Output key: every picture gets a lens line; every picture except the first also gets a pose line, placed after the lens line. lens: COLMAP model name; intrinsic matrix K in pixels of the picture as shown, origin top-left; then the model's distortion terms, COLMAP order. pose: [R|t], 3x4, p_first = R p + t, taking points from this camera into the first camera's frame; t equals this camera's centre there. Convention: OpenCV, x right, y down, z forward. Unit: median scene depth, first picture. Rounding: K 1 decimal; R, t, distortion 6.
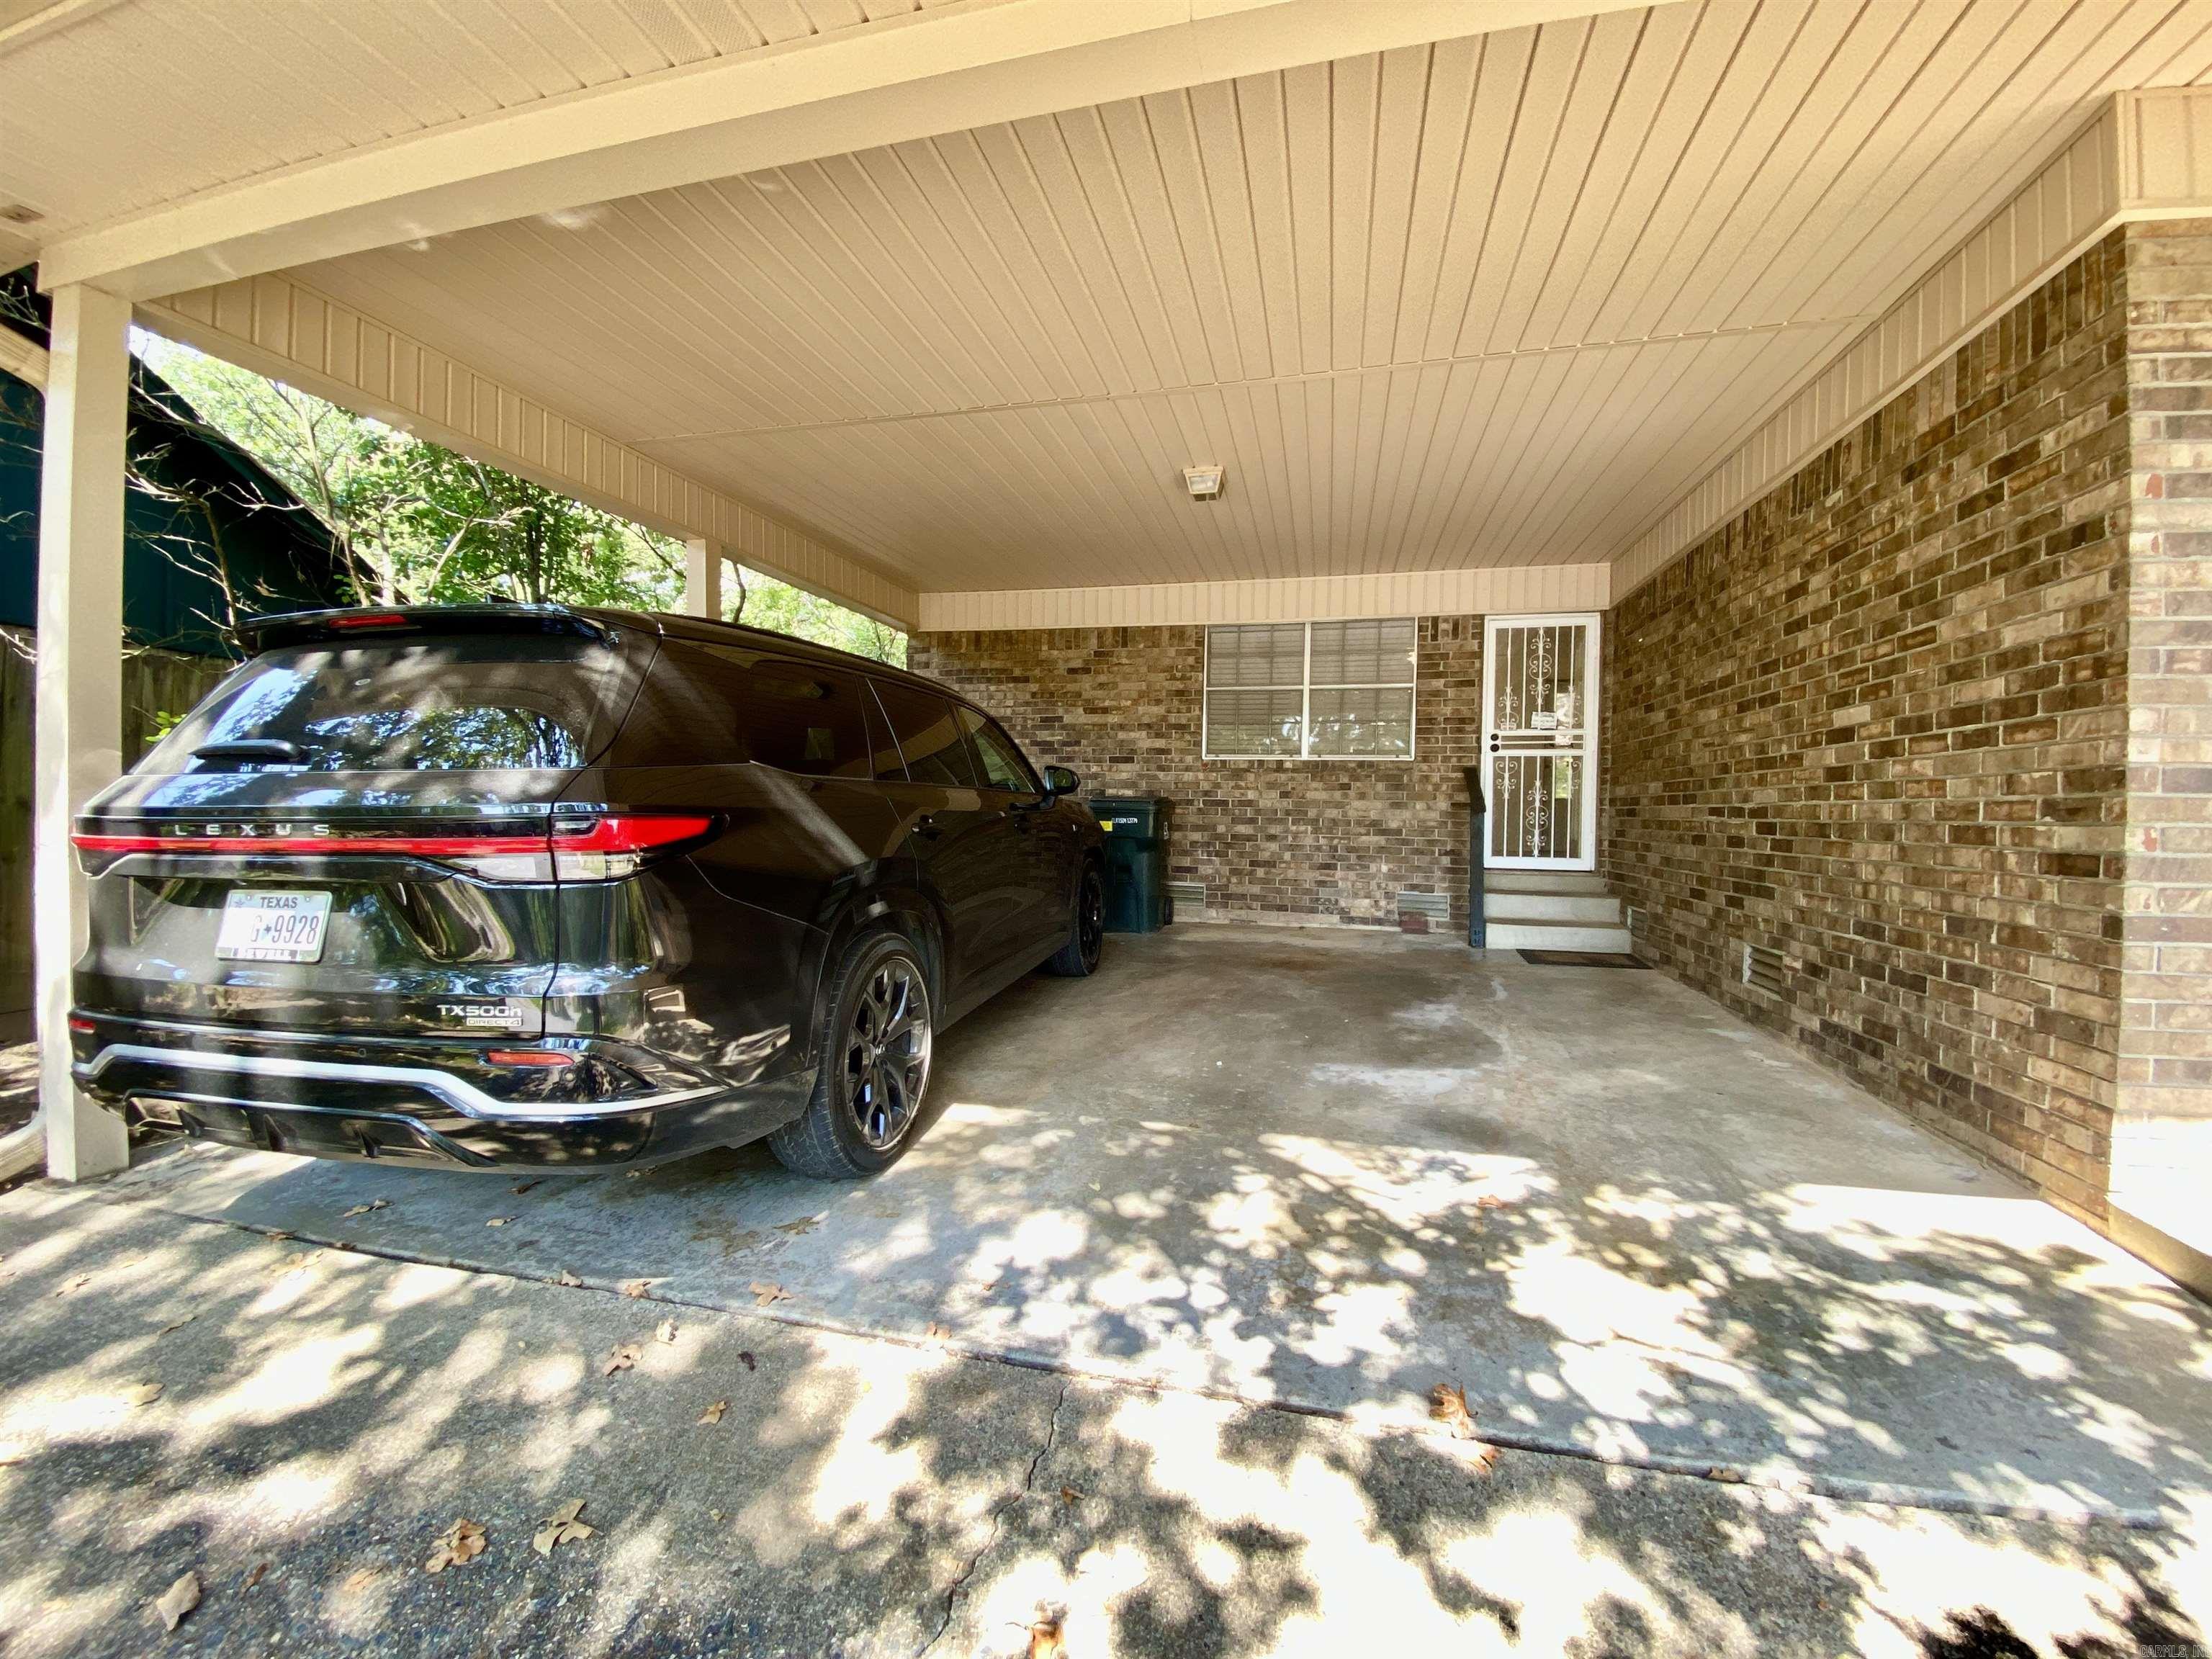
lens RADIAL K [[894.3, 0, 1124.0], [0, 894.3, 829.8], [0, 0, 1]] dist [0.002365, -0.012923]
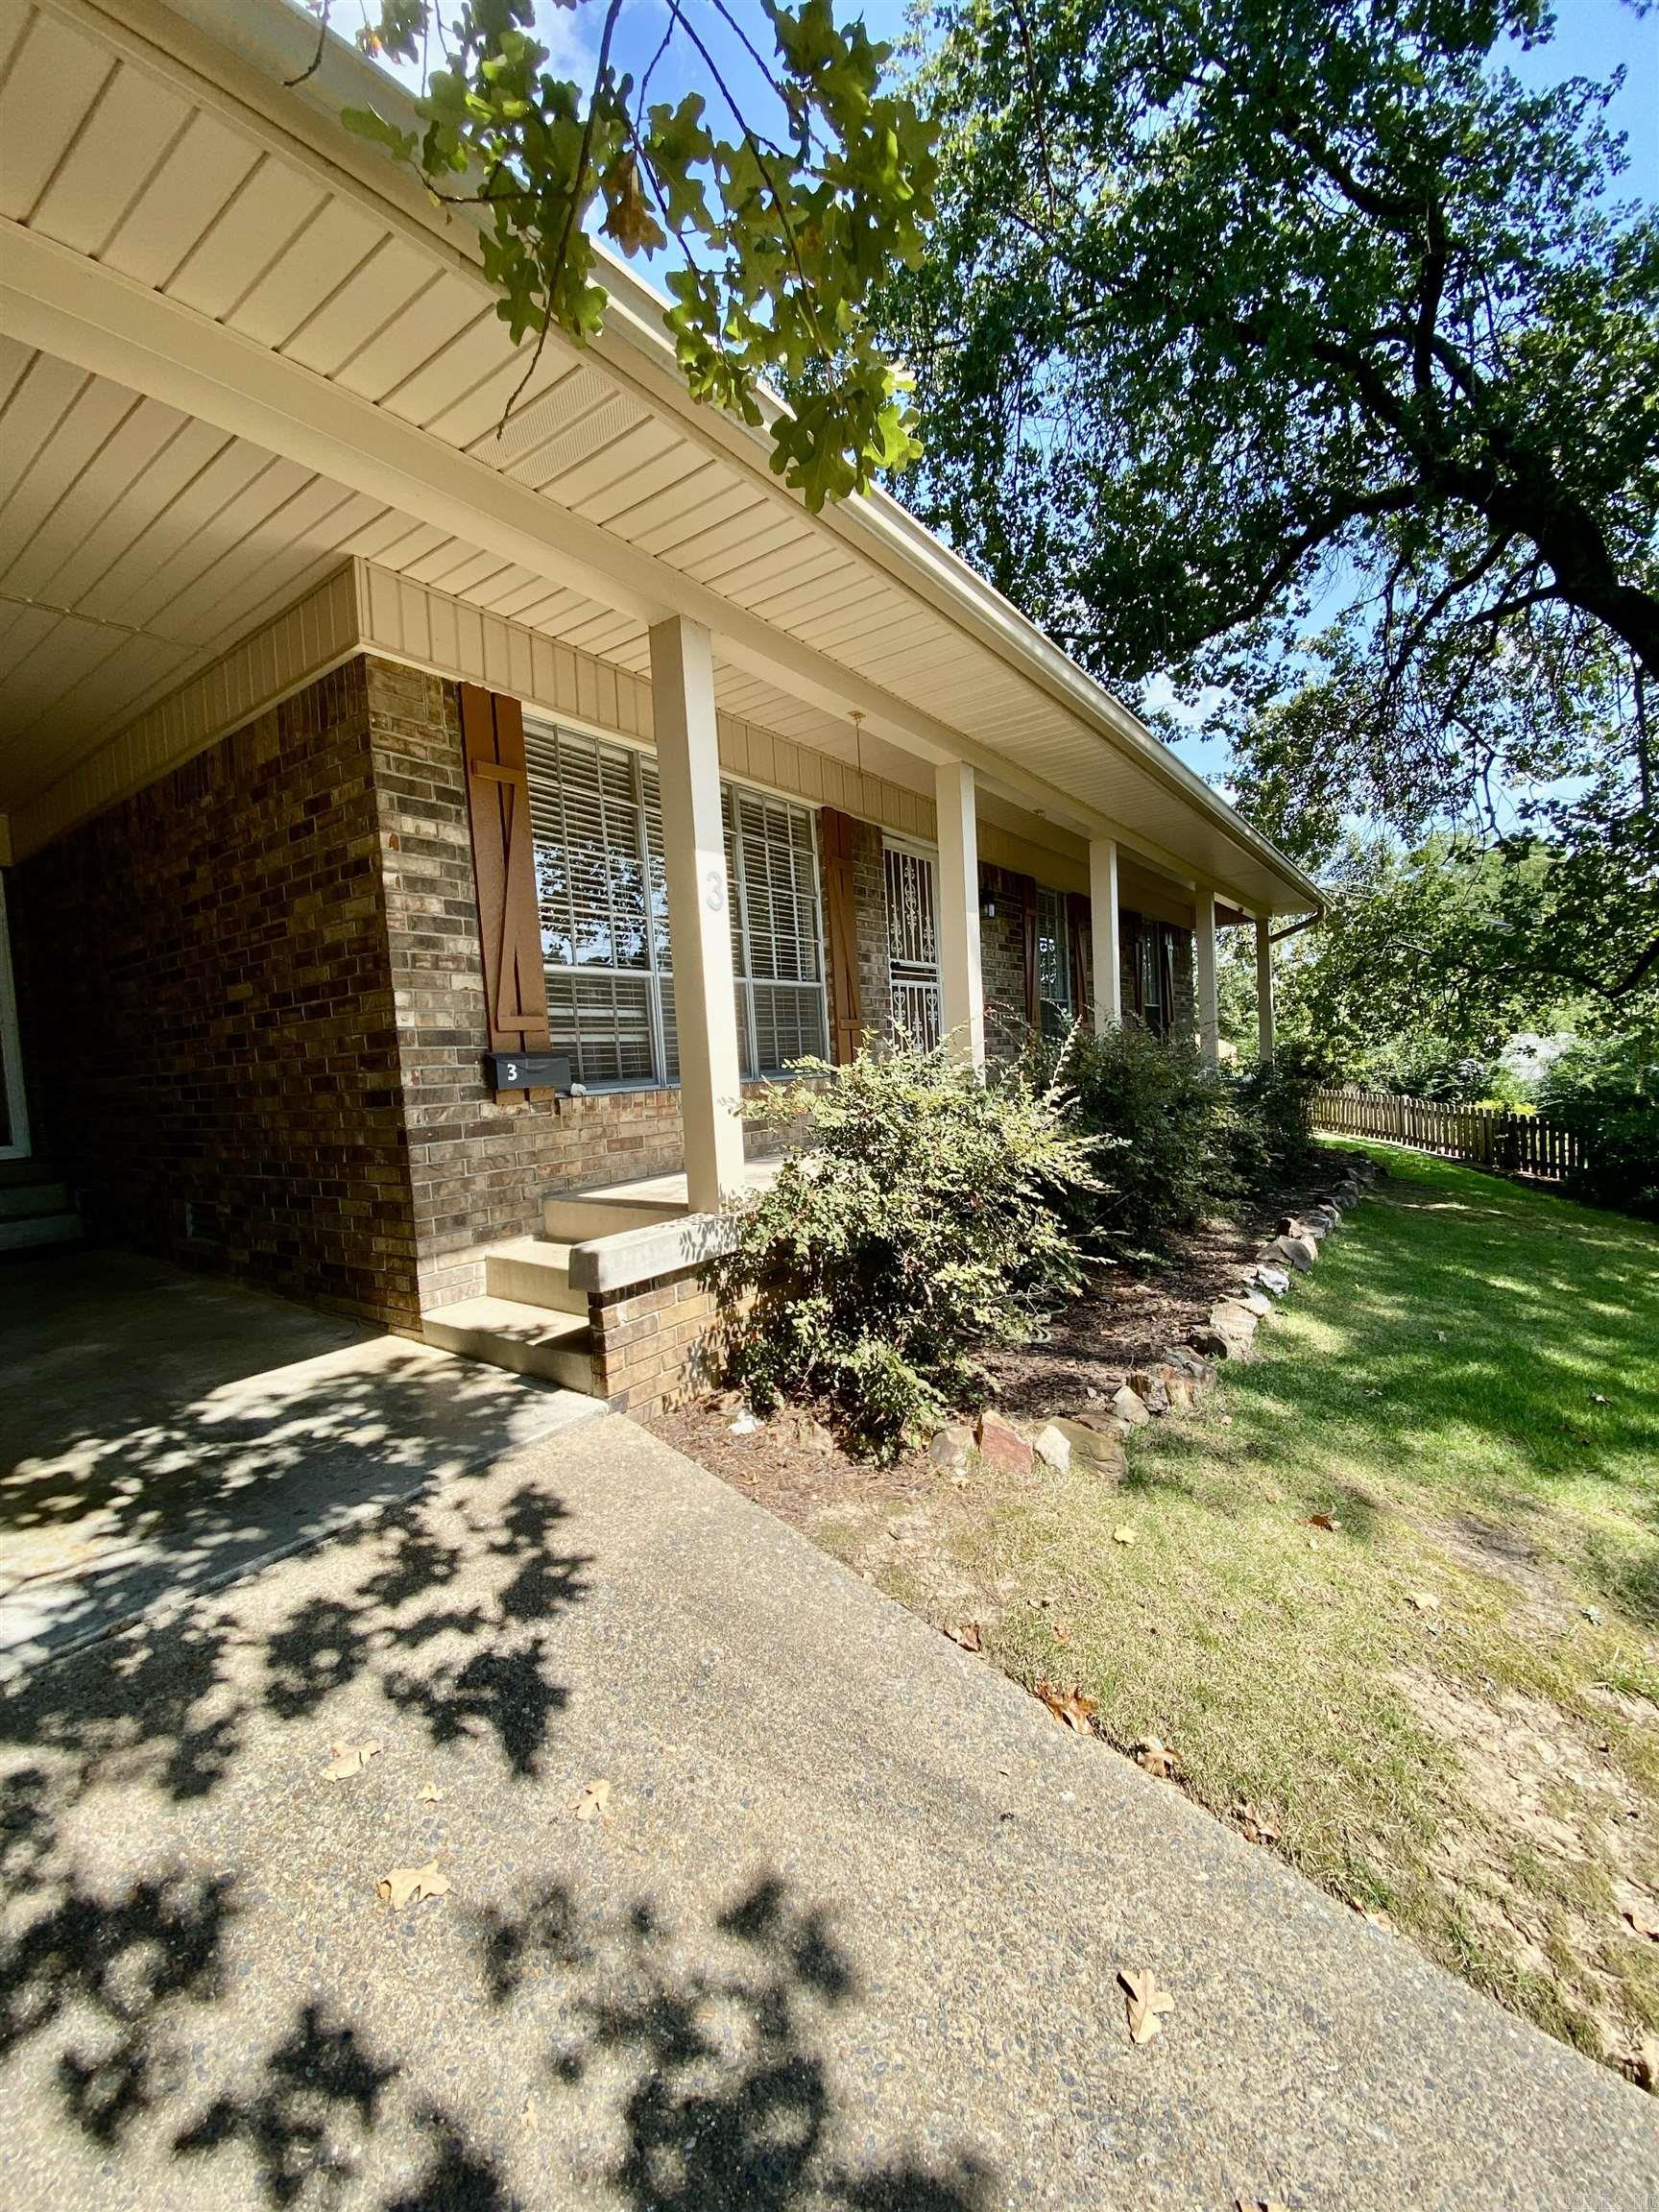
lens RADIAL K [[894.3, 0, 837.1], [0, 894.3, 1112.5], [0, 0, 1]] dist [0.002365, -0.012923]
pose [[0.368962, -0.091128, 0.924966, -0.000819], [0.083568, 0.994404, 0.064635, 0.032148], [-0.925680, 0.053450, 0.374513, -0.257358]]
